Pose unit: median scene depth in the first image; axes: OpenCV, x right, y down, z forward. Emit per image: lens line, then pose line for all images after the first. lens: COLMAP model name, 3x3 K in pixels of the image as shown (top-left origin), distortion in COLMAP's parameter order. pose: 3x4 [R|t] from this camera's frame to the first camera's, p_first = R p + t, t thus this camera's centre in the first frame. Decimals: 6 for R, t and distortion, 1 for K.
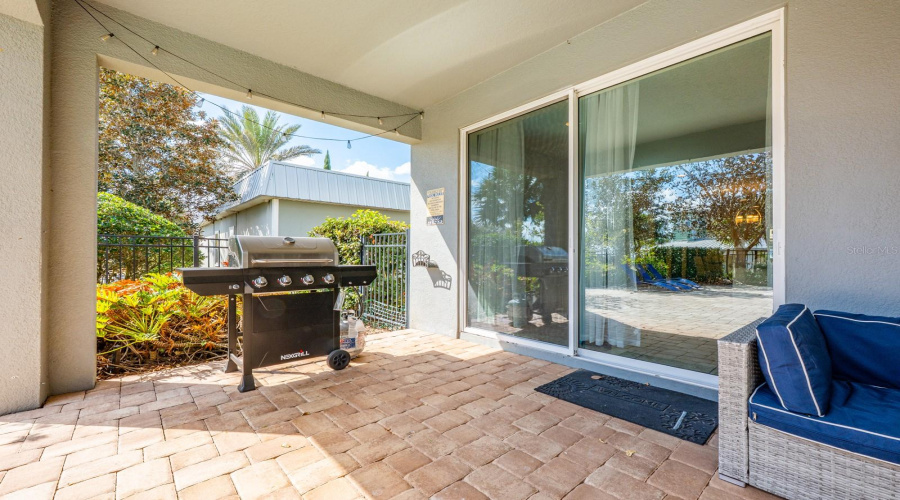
lens RADIAL K [[352.8, 0, 449.6], [0, 352.8, 253.9], [0, 0, 1]] dist [0.001709, -0.000183]
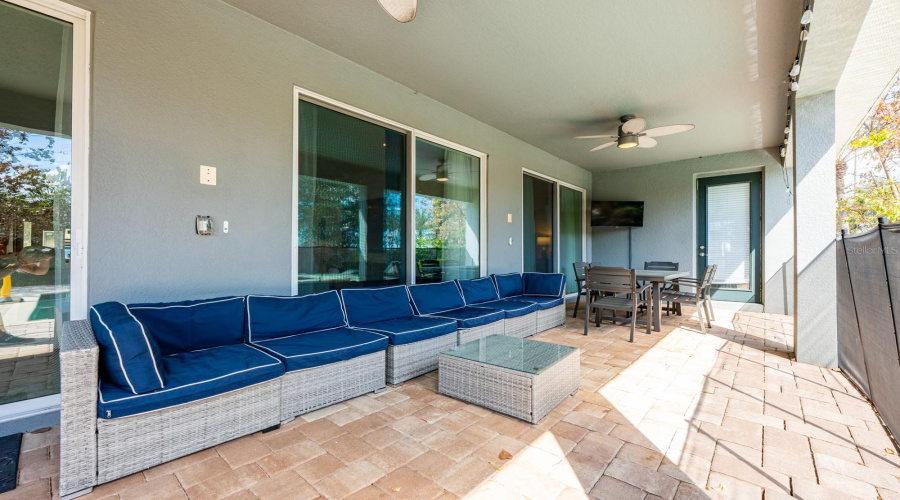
lens RADIAL K [[352.8, 0, 448.8], [0, 352.8, 253.7], [0, 0, 1]] dist [0.001709, -0.000183]
pose [[-0.101540, 0.001546, 0.994830, -0.359441], [-0.013943, 0.999898, -0.002977, -0.030543], [-0.994734, -0.014174, -0.101509, 0.147891]]
